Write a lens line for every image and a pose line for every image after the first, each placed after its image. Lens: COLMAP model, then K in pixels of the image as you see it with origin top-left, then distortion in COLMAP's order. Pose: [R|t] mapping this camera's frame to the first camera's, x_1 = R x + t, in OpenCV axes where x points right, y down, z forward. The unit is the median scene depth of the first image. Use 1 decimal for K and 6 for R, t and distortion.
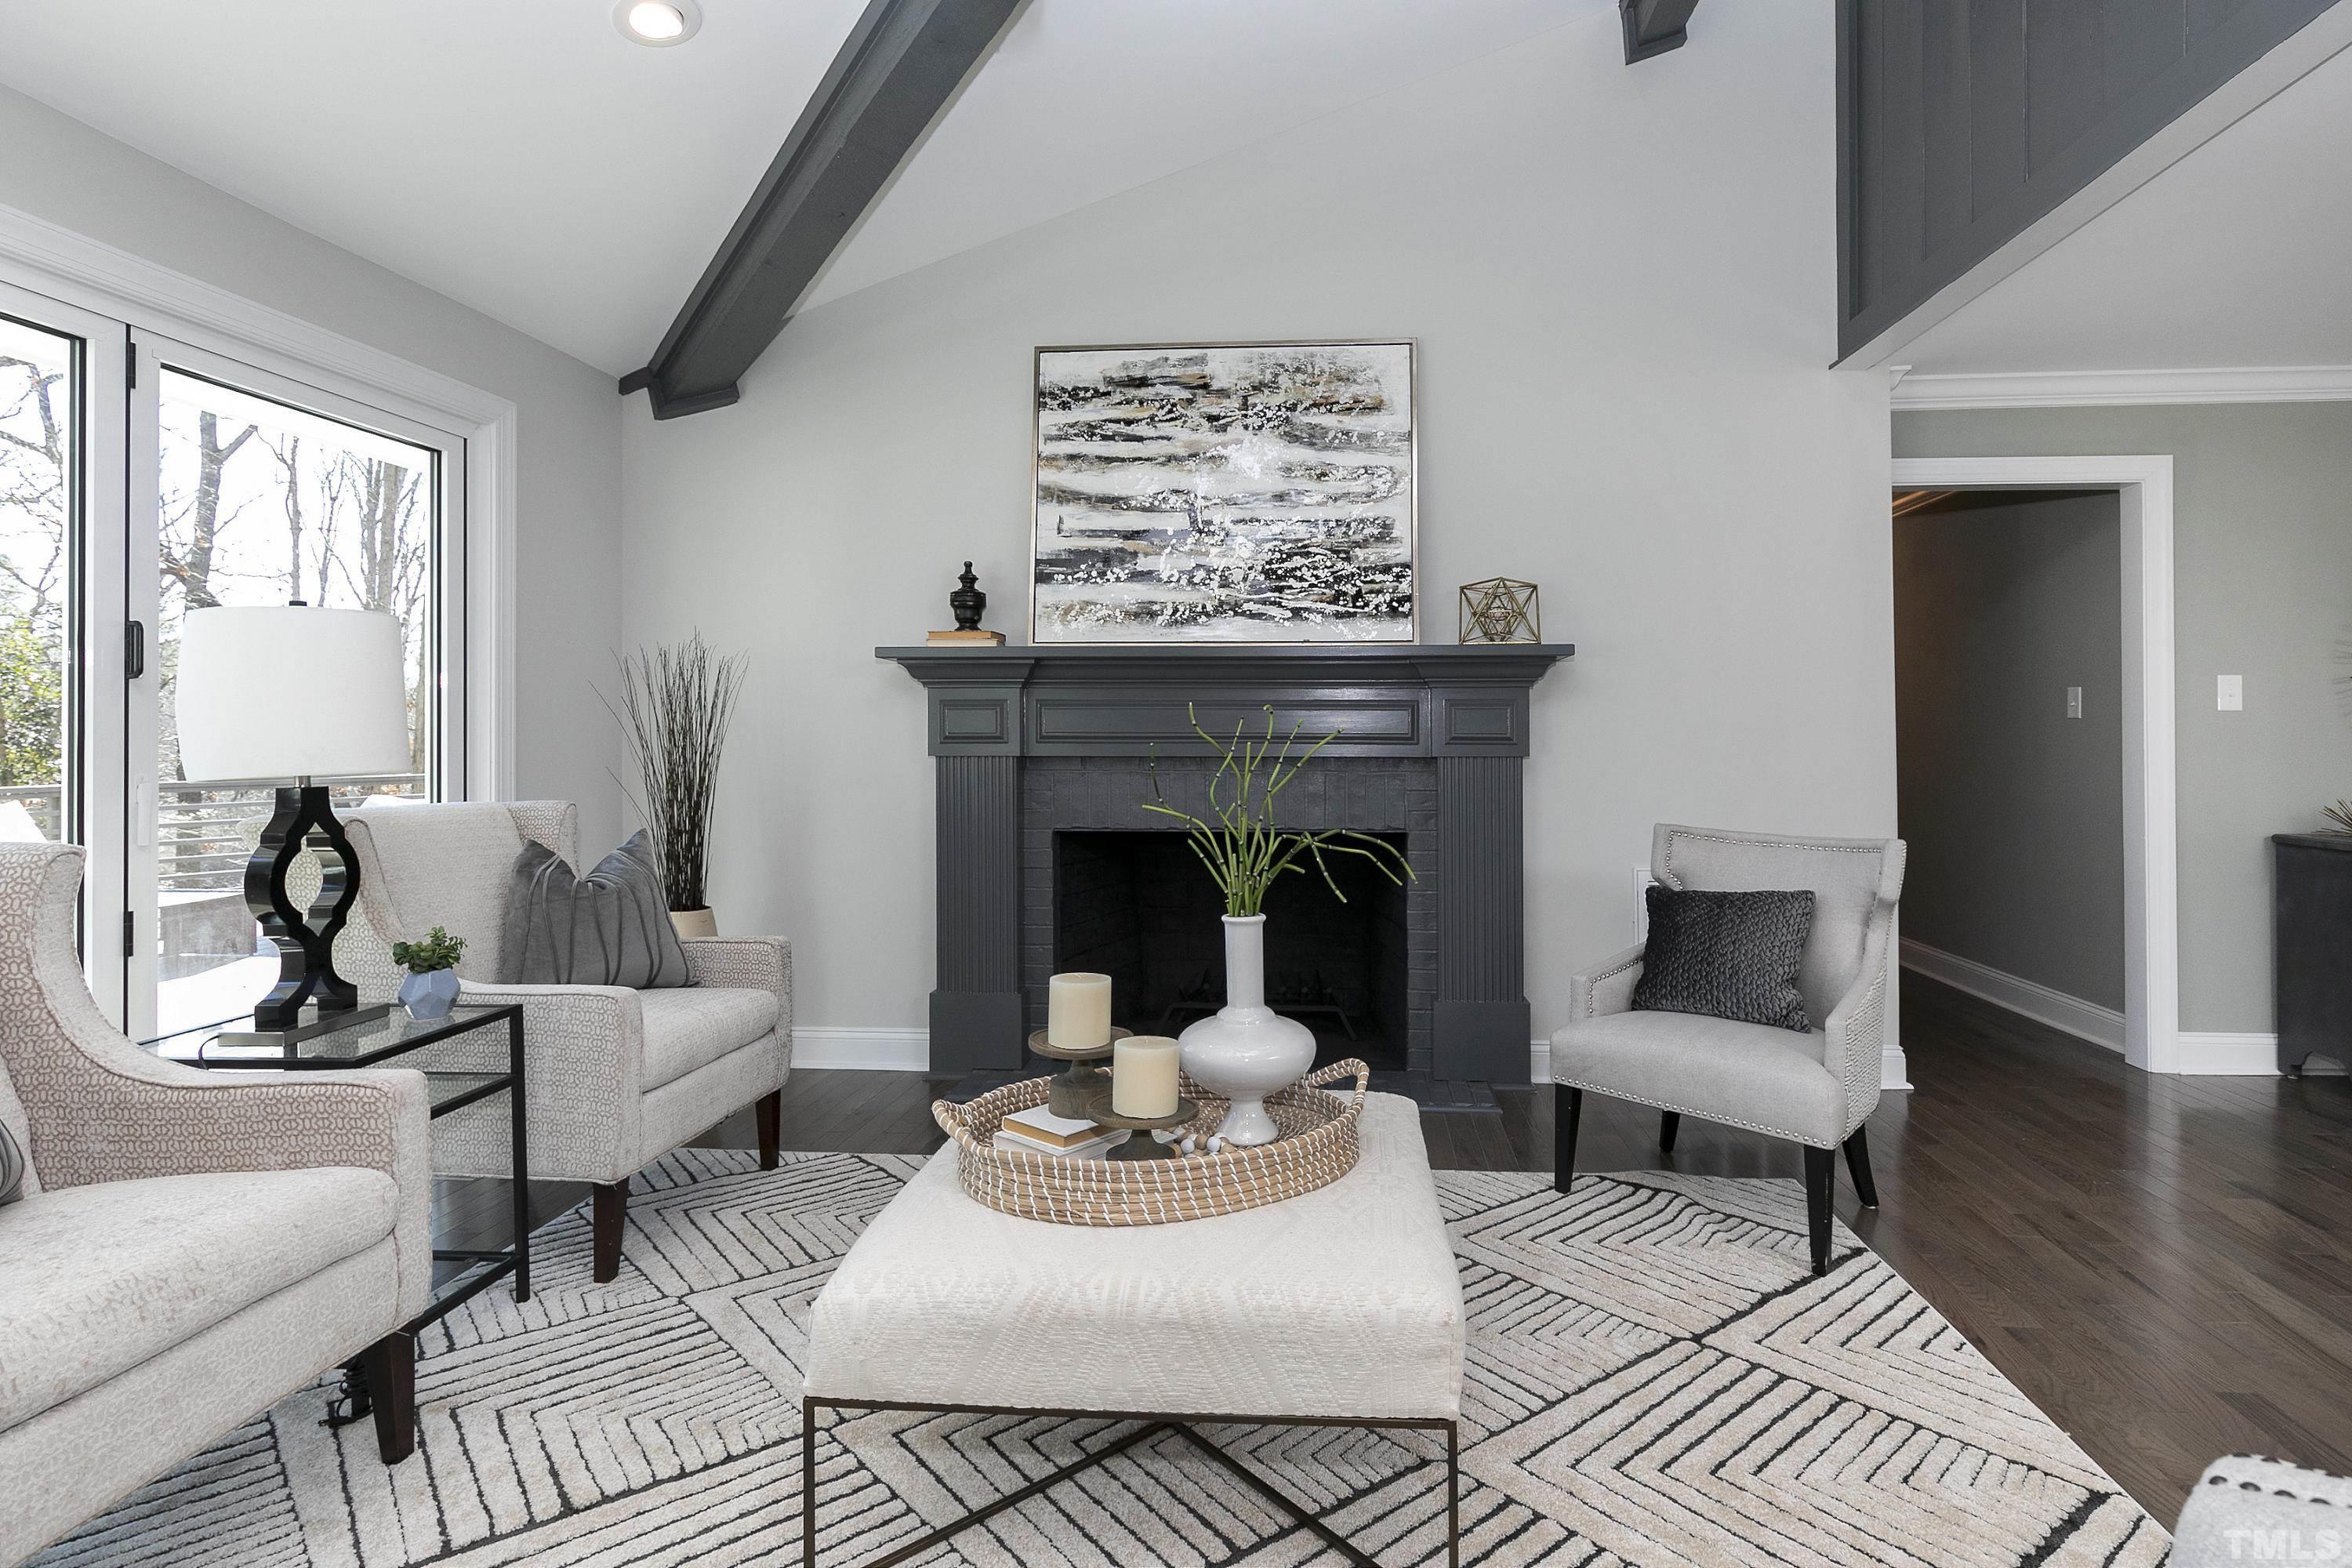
lens RADIAL K [[1157.6, 0, 1183.6], [0, 1157.6, 726.9], [0, 0, 1]] dist [0.003864, 0.001426]
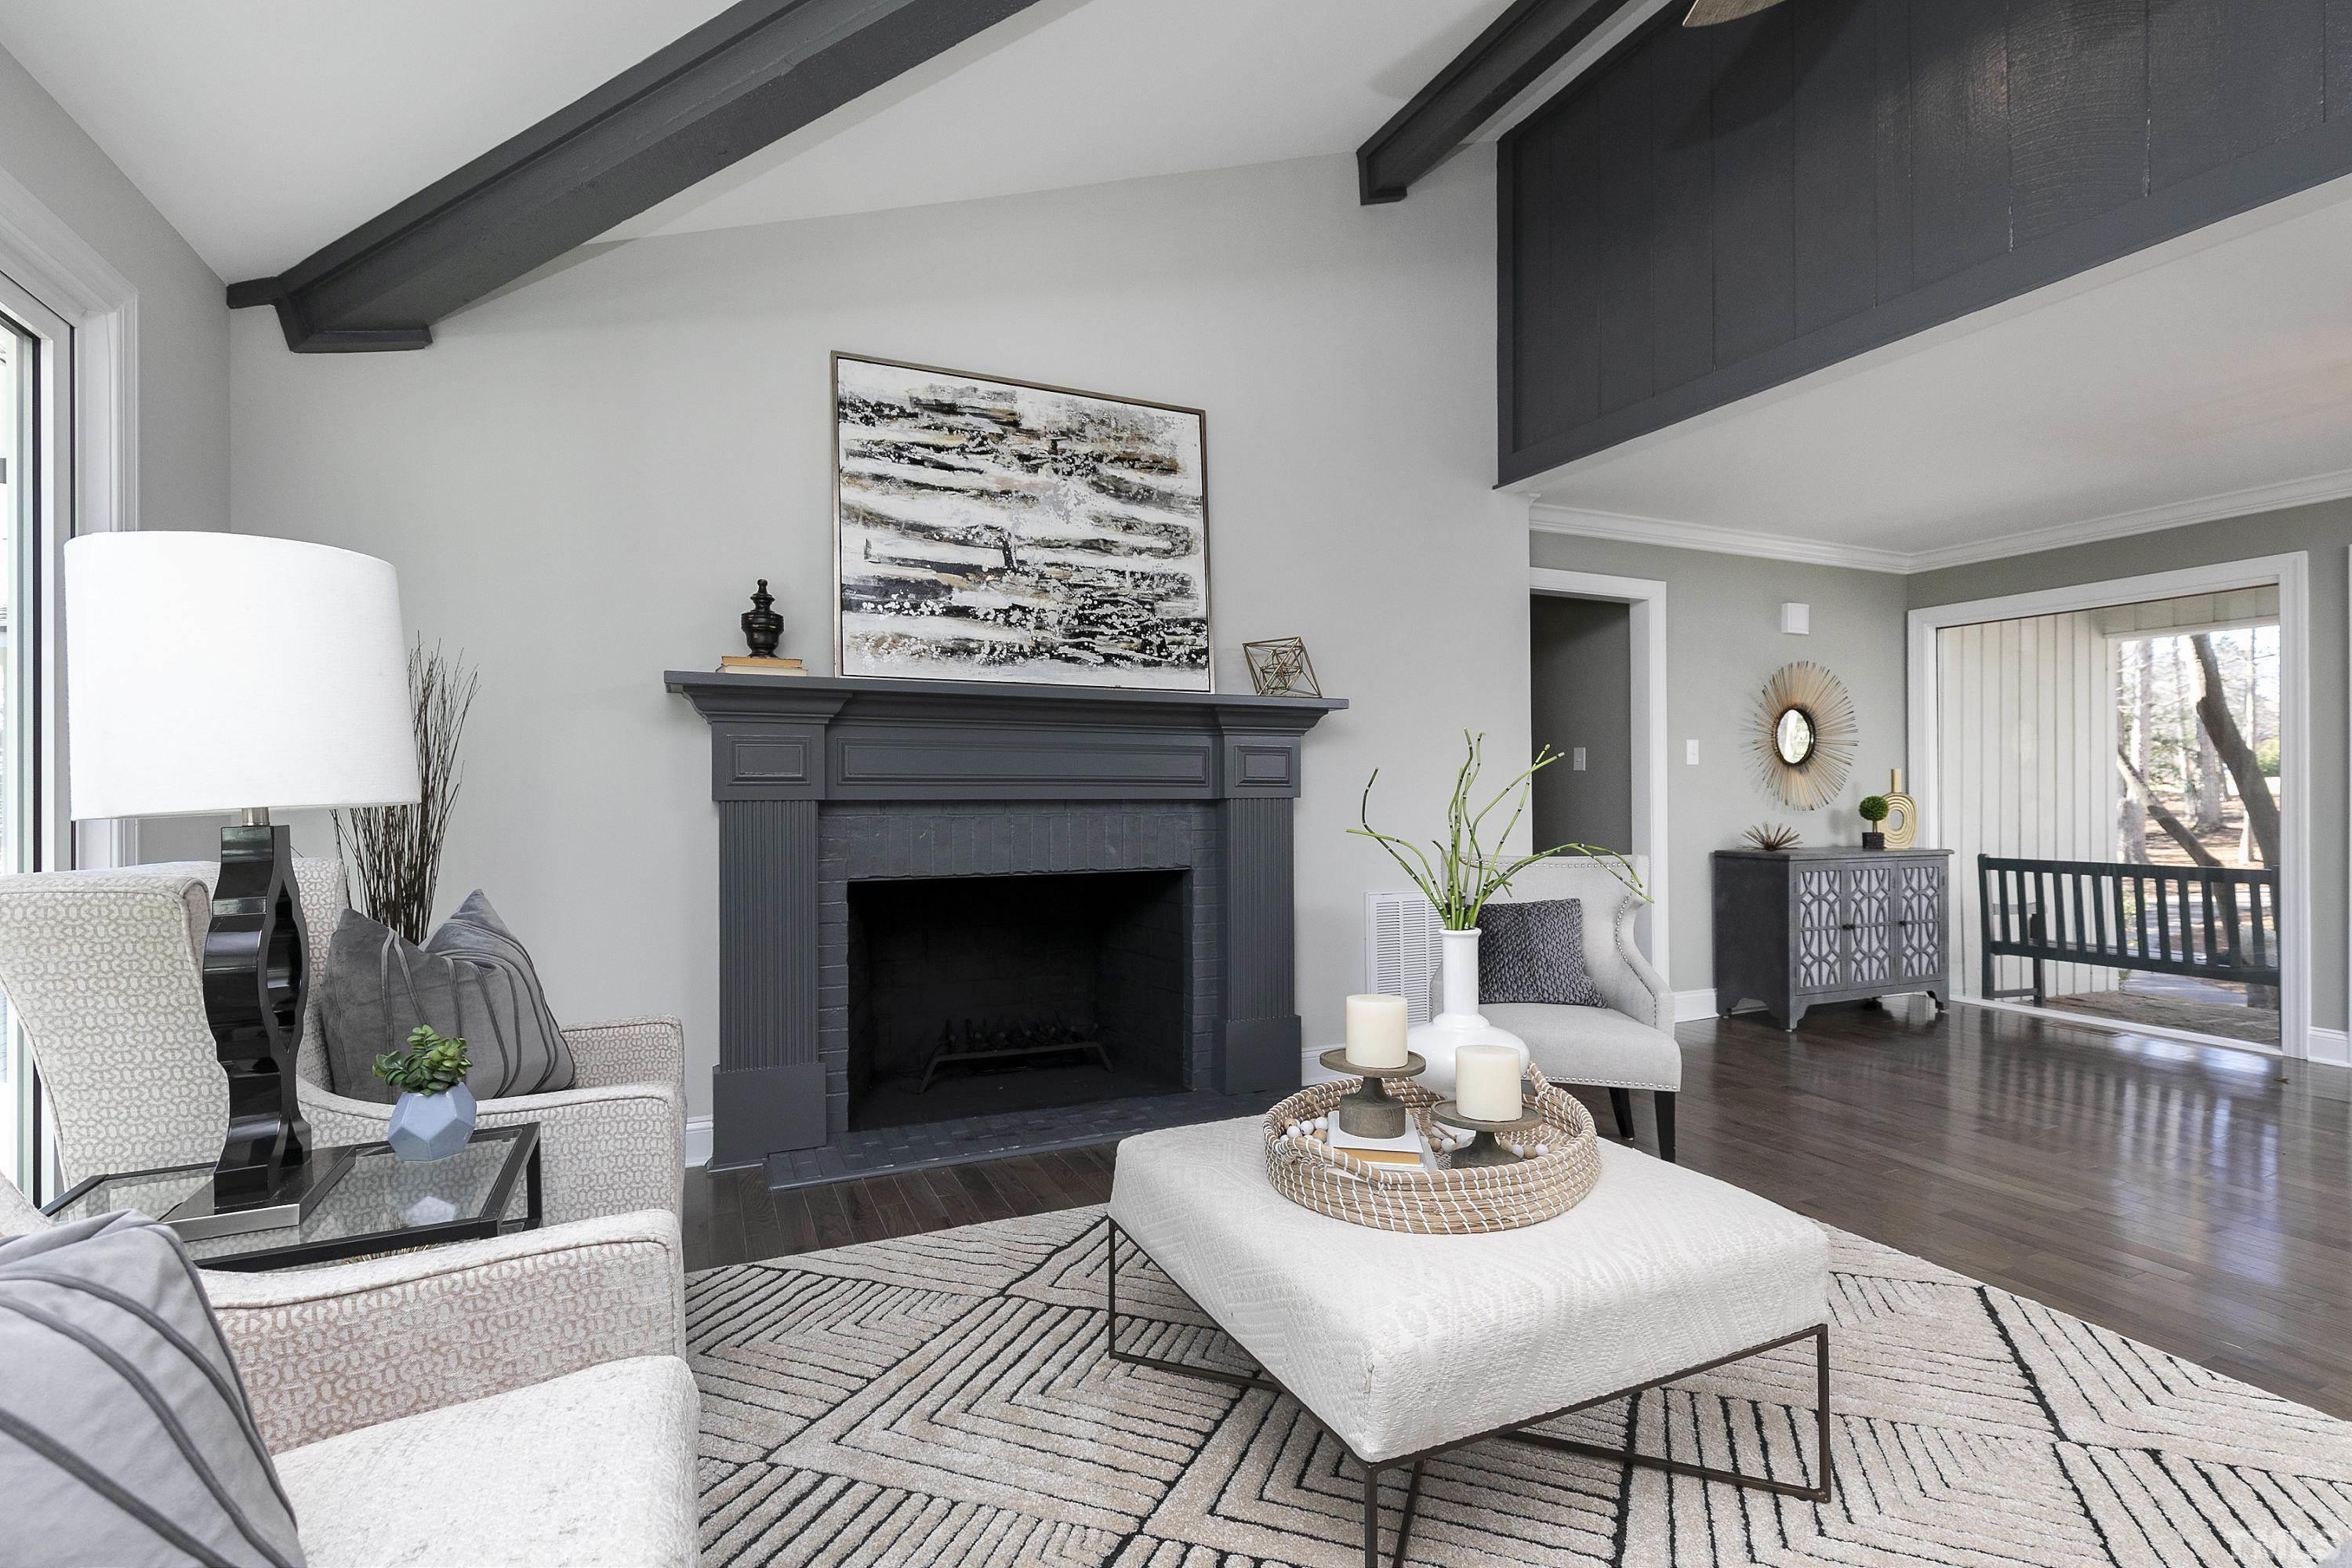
lens RADIAL K [[1109.7, 0, 1190.4], [0, 1109.7, 781.2], [0, 0, 1]] dist [0.010083, 0.000049]
pose [[0.877992, 0.003767, 0.478660, -0.305399], [-0.002477, 0.999991, -0.003326, 0.012940], [-0.478669, 0.001735, 0.877994, 0.099355]]
